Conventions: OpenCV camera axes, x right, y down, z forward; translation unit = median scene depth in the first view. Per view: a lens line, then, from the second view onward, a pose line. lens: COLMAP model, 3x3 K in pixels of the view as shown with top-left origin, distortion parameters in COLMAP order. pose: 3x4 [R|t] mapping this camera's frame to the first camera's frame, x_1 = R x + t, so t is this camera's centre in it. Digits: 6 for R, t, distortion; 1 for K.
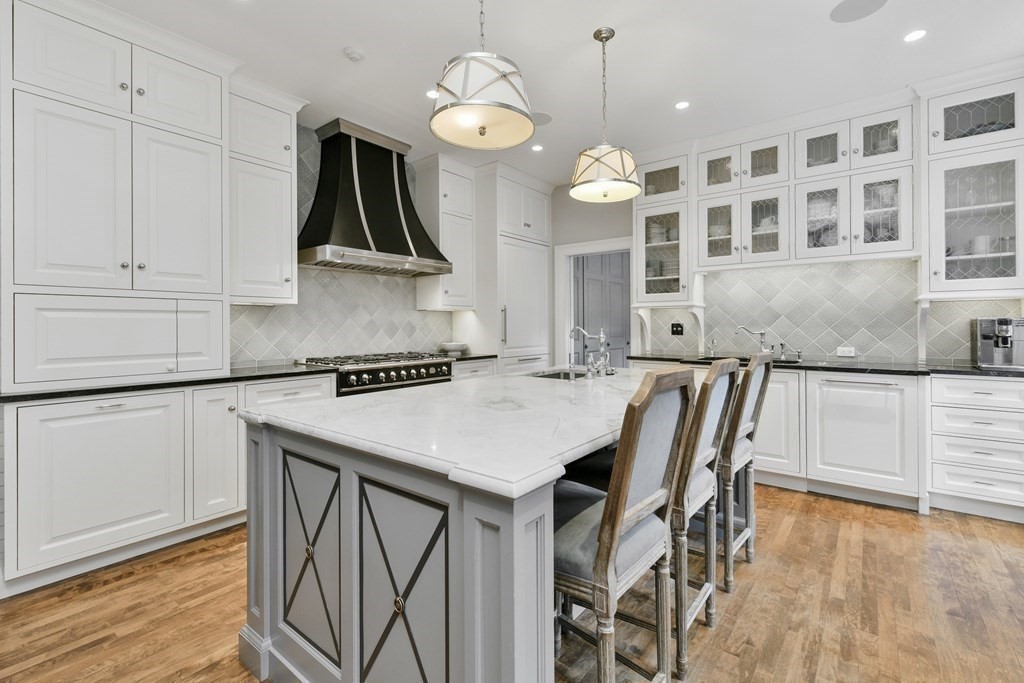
lens RADIAL K [[452.5, 0, 528.8], [0, 452.5, 323.4], [0, 0, 1]] dist [0.000721, 0.000123]
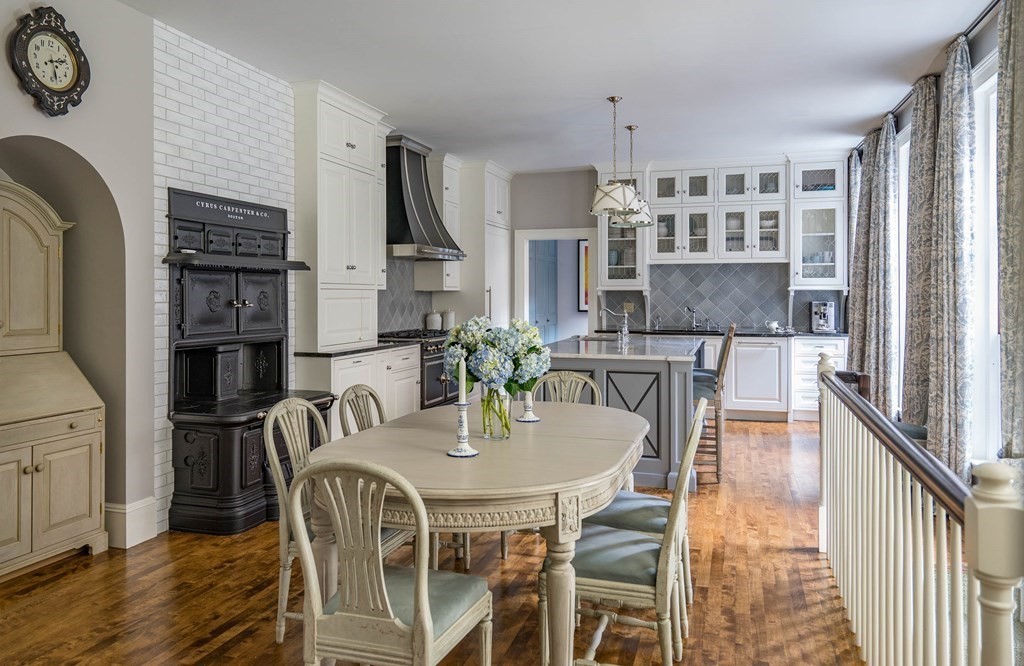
lens RADIAL K [[717.5, 0, 514.0], [0, 717.5, 296.1], [0, 0, 1]] dist [0.000174, -0.000242]
pose [[0.941272, 0.004098, 0.337625, -0.751598], [-0.006022, 0.999971, 0.004649, -0.031275], [-0.337596, -0.006409, 0.941269, -0.876557]]
